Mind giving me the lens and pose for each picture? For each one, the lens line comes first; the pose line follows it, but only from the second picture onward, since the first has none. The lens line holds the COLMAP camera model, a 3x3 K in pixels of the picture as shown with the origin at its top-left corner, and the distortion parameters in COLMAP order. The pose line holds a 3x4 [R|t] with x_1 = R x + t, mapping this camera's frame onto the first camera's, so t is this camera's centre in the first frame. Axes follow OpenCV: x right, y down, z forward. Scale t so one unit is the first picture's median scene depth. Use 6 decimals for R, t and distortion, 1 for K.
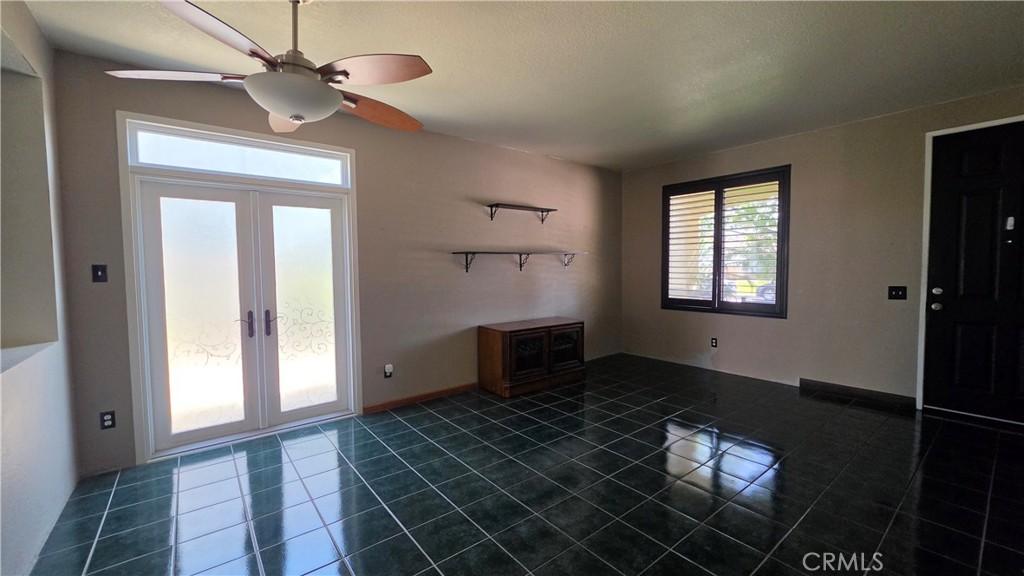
lens RADIAL K [[413.4, 0, 508.9], [0, 413.4, 288.8], [0, 0, 1]] dist [-0.004389, 0.001174]
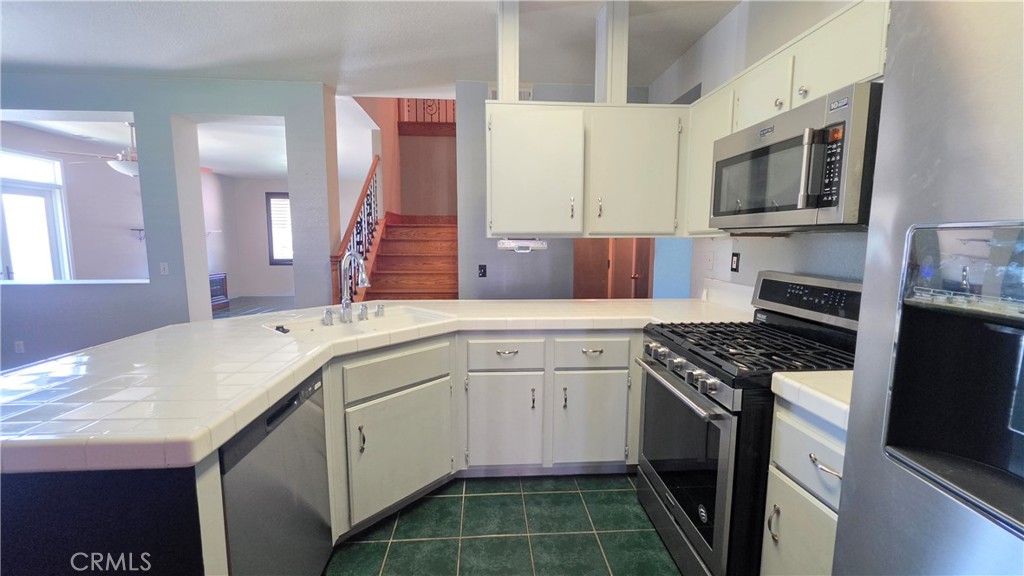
lens RADIAL K [[413.4, 0, 509.5], [0, 413.4, 289.8], [0, 0, 1]] dist [-0.004389, 0.001174]
pose [[0.571911, -0.093550, 0.814964, -0.589126], [0.047663, 0.995587, 0.080835, 0.076550], [-0.818930, -0.007387, 0.573847, -0.989903]]
